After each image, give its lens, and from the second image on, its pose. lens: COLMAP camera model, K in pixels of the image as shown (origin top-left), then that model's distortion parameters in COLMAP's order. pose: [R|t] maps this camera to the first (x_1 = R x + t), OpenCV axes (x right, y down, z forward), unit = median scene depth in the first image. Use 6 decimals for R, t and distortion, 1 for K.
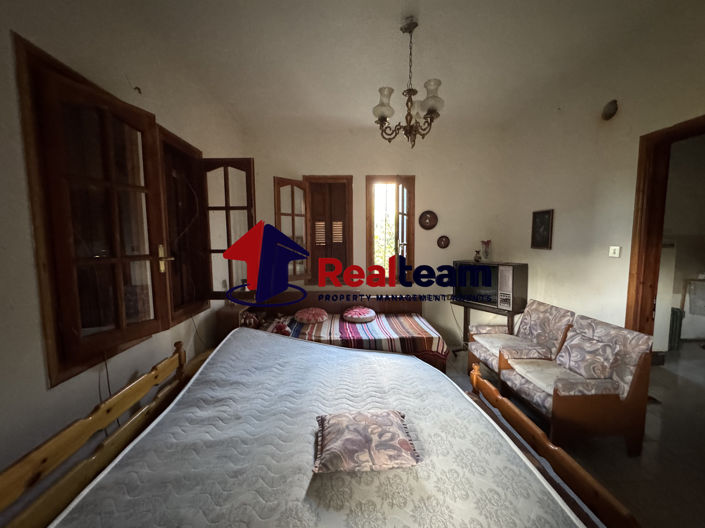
lens RADIAL K [[281.6, 0, 352.8], [0, 281.6, 262.3], [0, 0, 1]] dist [0.000760, -0.000194]
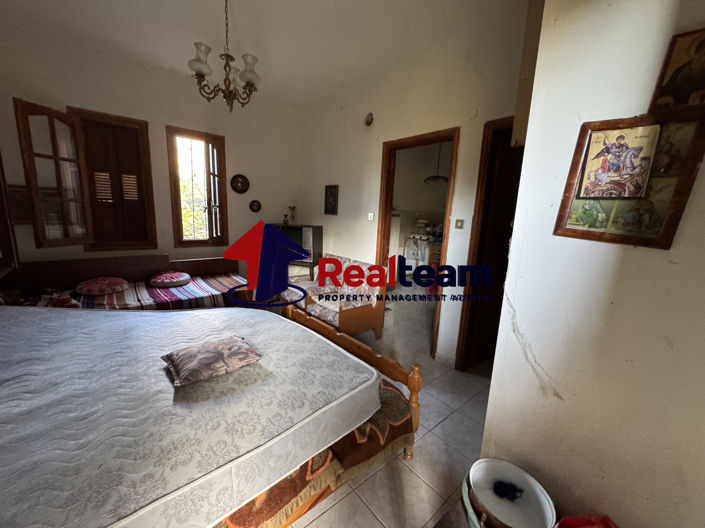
lens RADIAL K [[281.6, 0, 352.6], [0, 281.6, 263.2], [0, 0, 1]] dist [0.000760, -0.000194]
pose [[0.784409, -0.070689, 0.616202, -0.097770], [0.001254, 0.993663, 0.112394, 0.035682], [-0.620242, -0.087390, 0.779527, -0.135474]]
